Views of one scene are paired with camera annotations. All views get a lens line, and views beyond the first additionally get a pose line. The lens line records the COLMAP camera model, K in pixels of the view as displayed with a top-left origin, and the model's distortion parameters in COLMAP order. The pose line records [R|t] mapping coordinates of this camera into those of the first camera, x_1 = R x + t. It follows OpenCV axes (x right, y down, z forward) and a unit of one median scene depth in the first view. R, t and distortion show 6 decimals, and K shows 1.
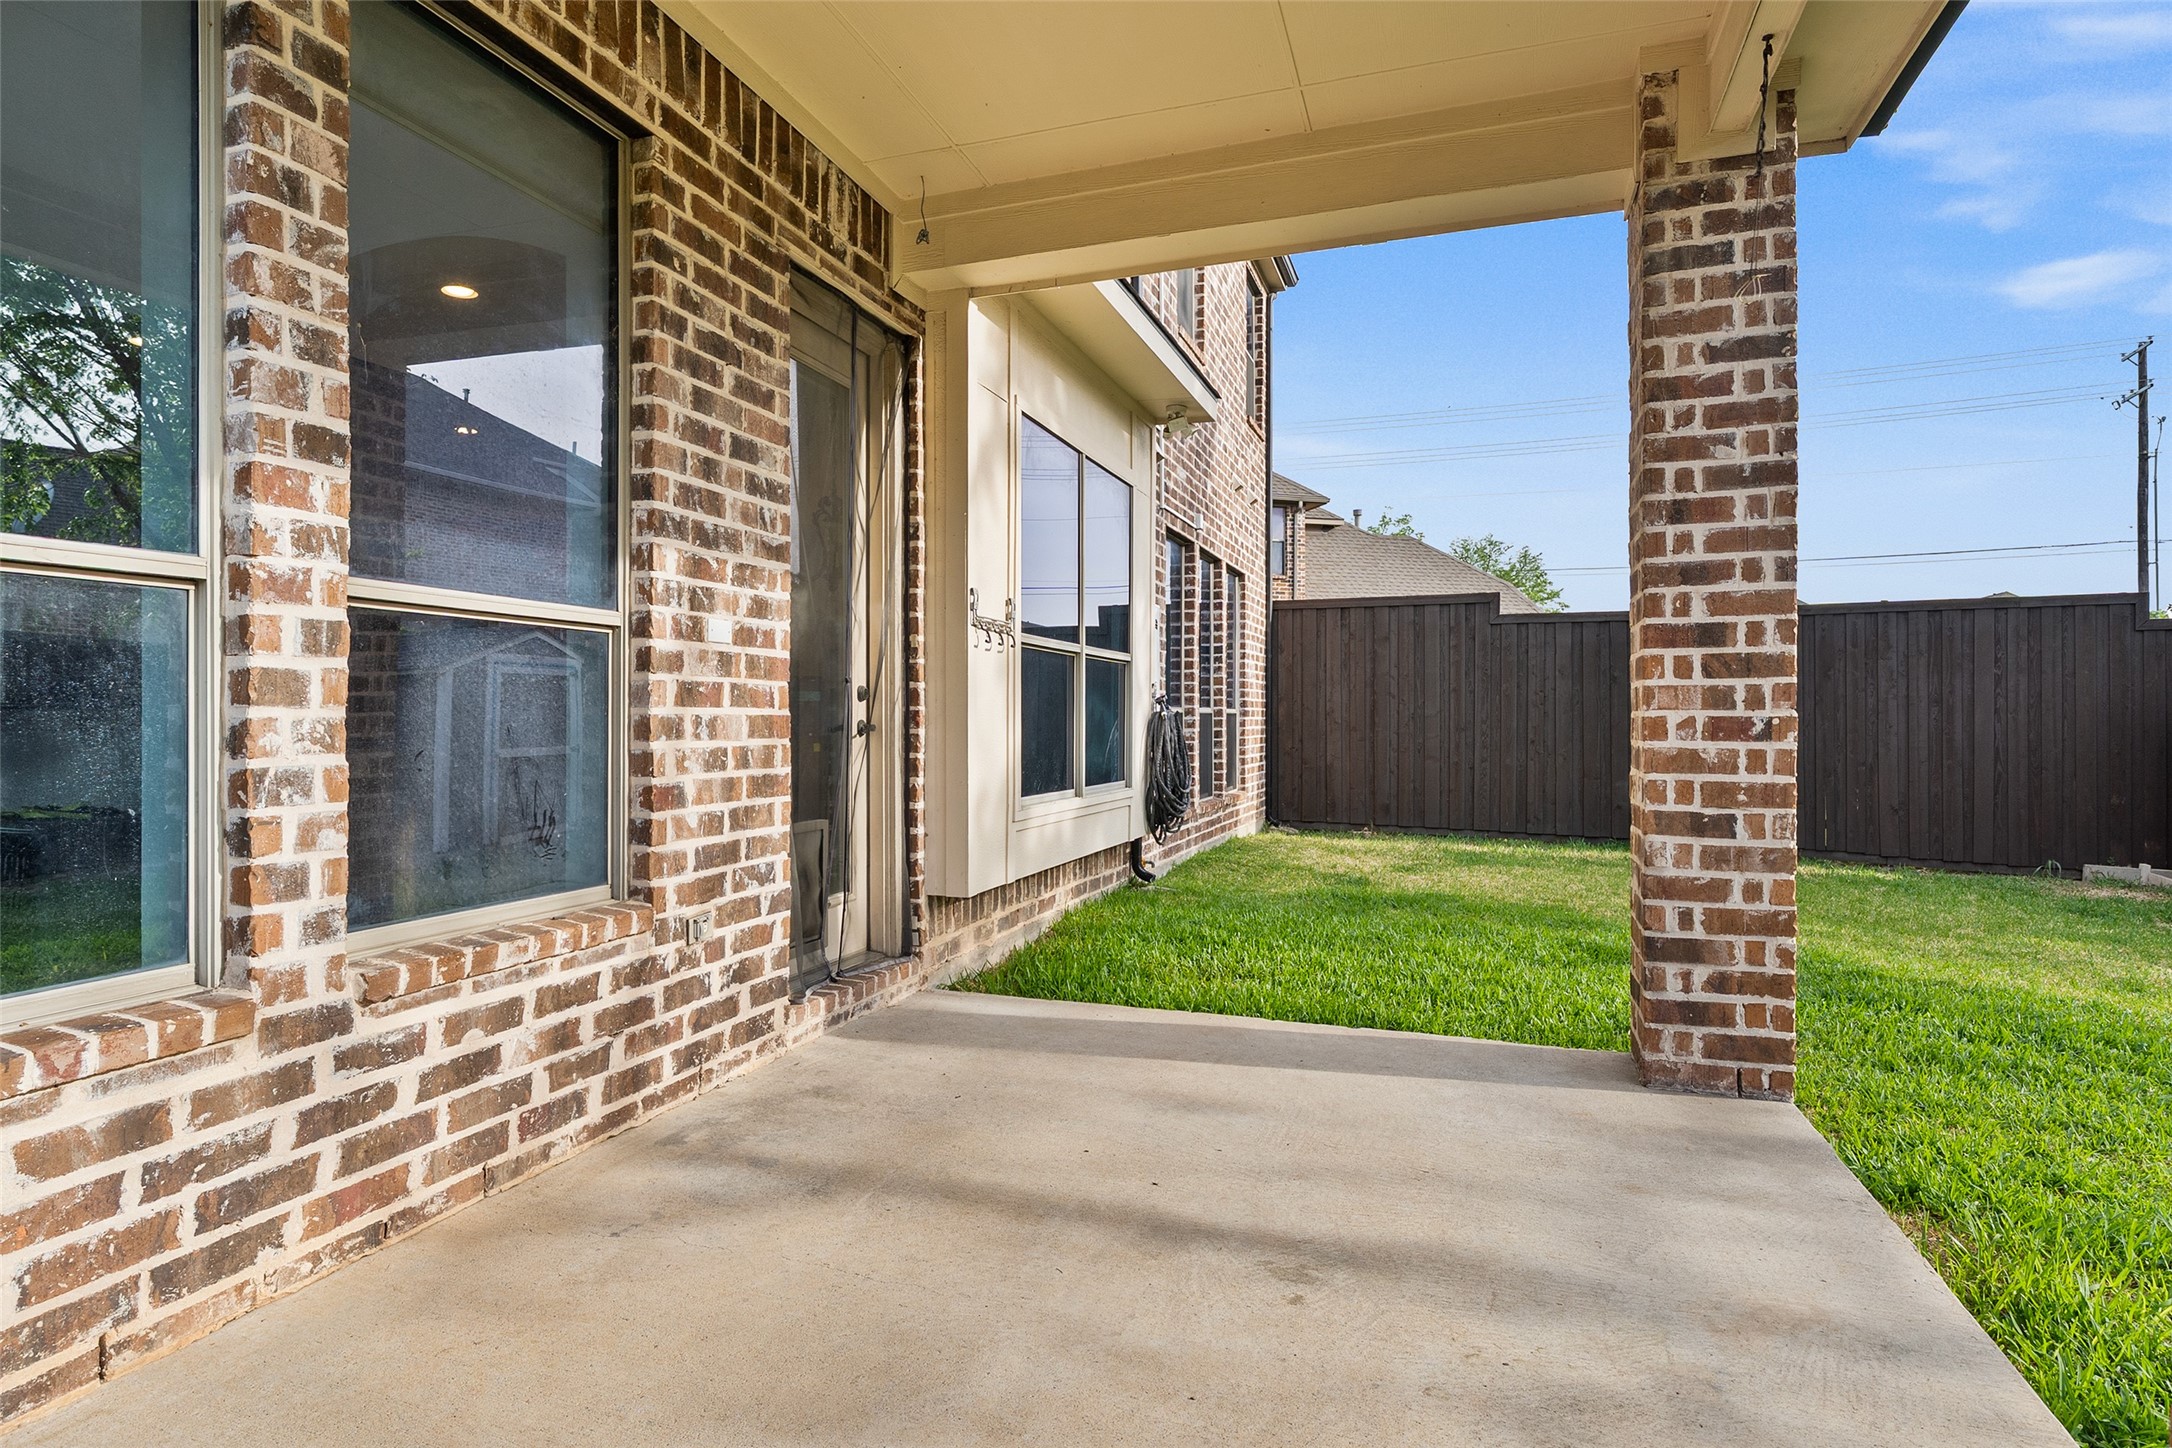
lens RADIAL K [[1158.2, 0, 1078.3], [0, 1158.2, 725.6], [0, 0, 1]] dist [-0.007927, -0.001555]
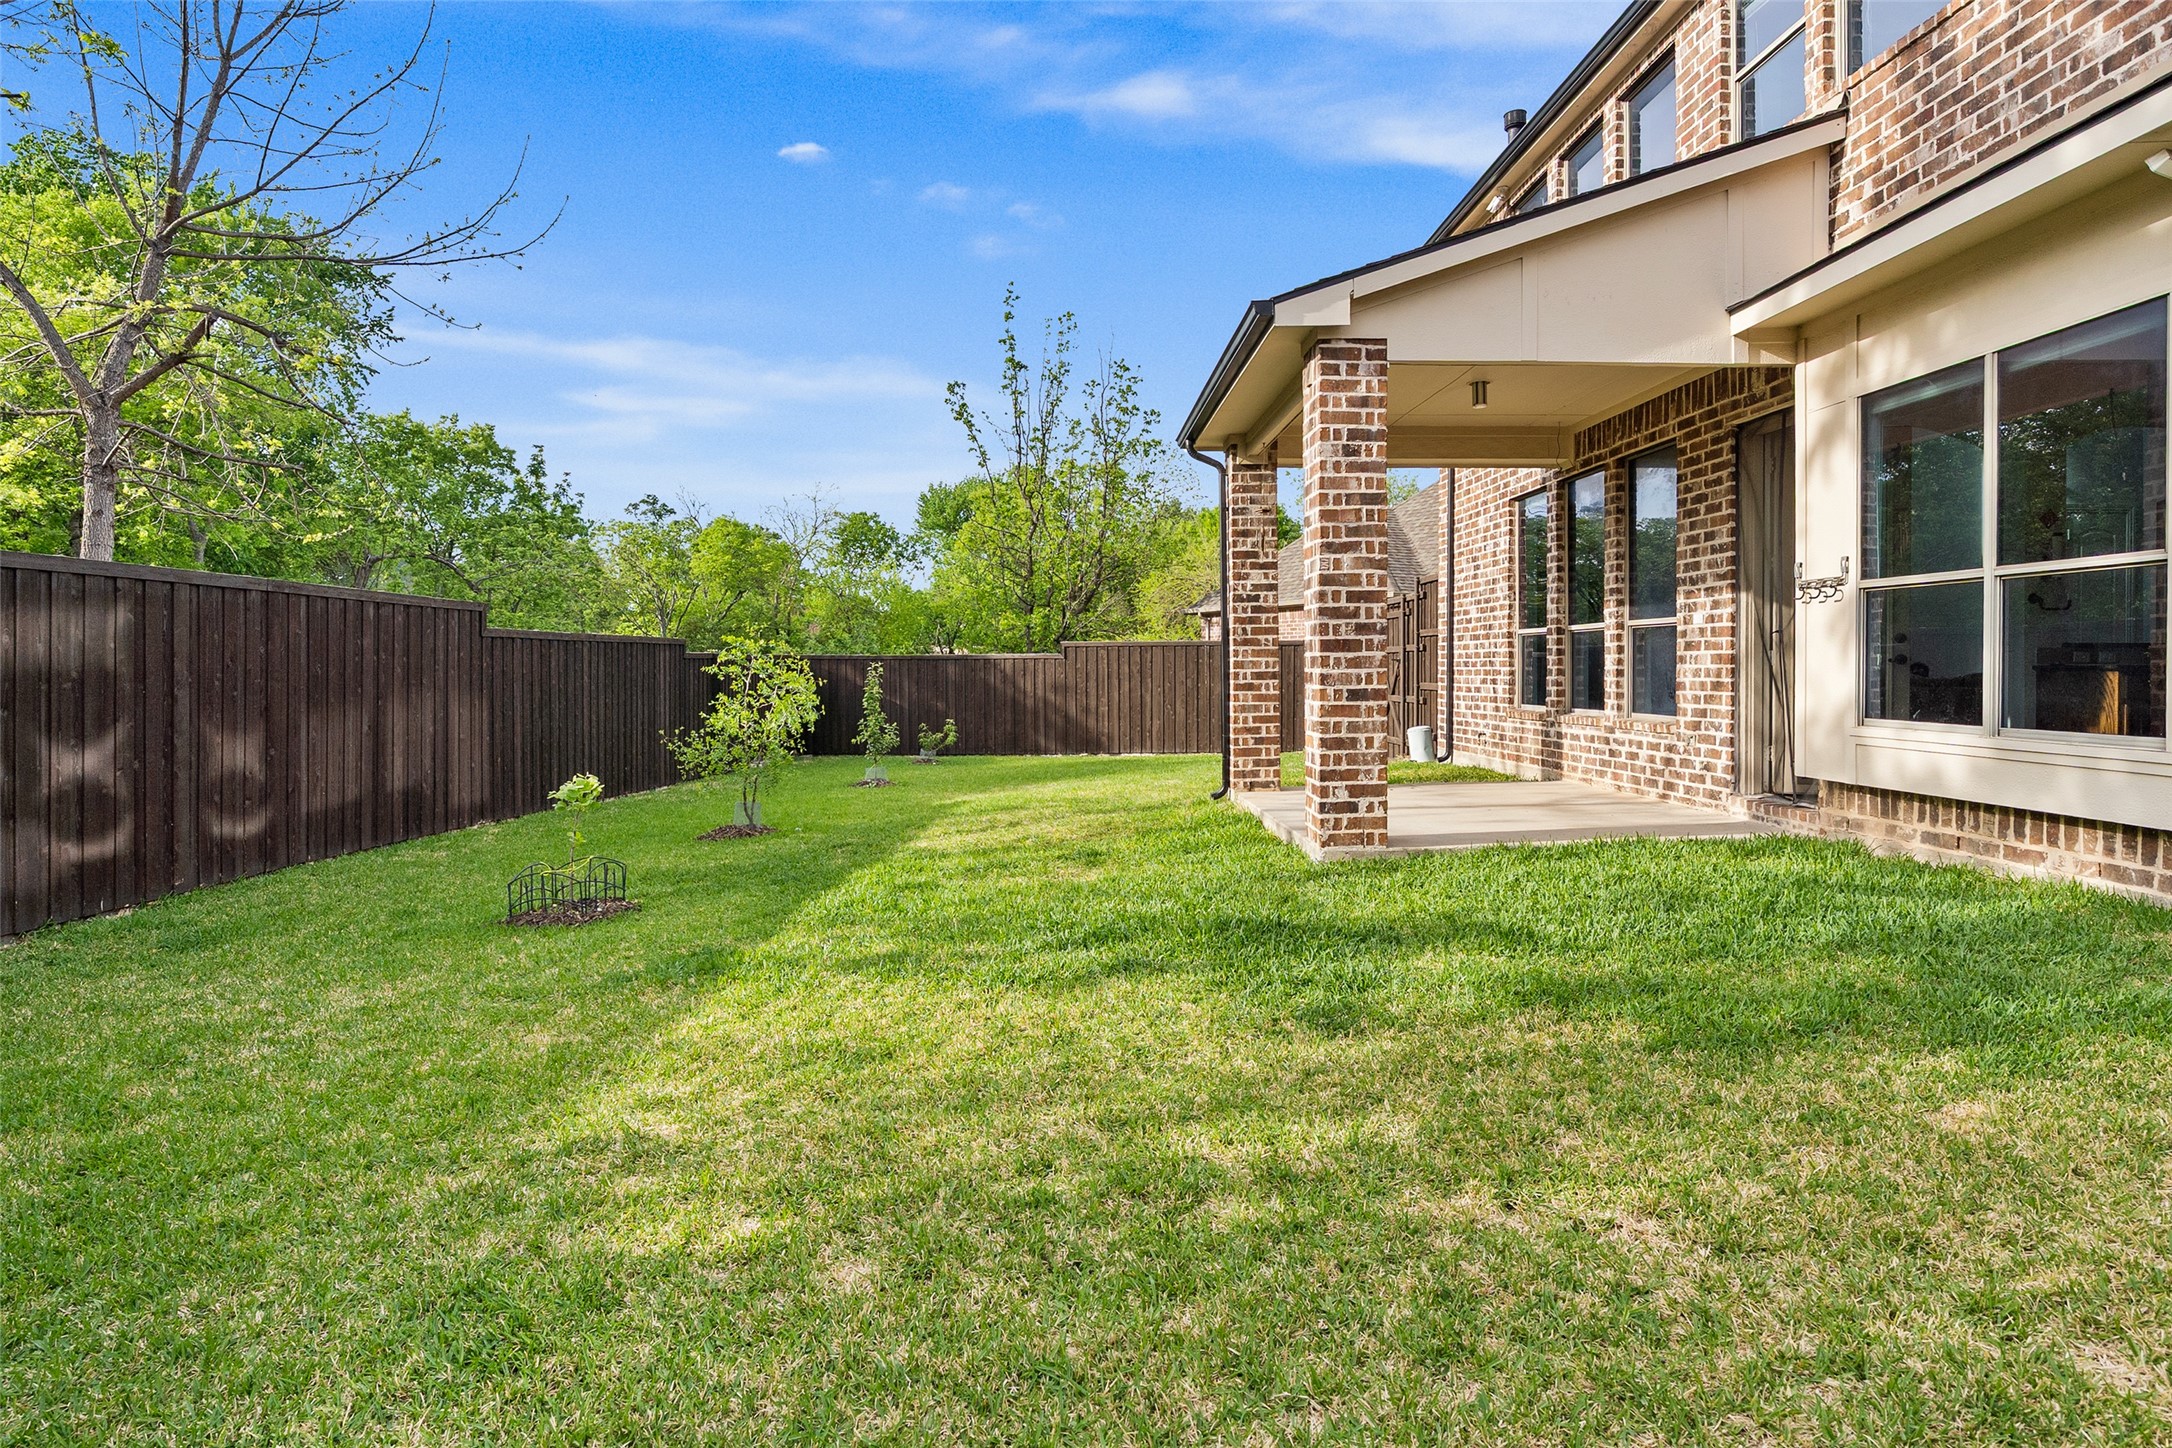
lens RADIAL K [[1158.2, 0, 1114.5], [0, 1158.2, 687.3], [0, 0, 1]] dist [-0.007927, -0.001555]
pose [[-0.927717, 0.018001, -0.372850, 1.717771], [0.010360, 0.999693, 0.022486, -0.007097], [0.373140, 0.016998, -0.927619, 2.799686]]
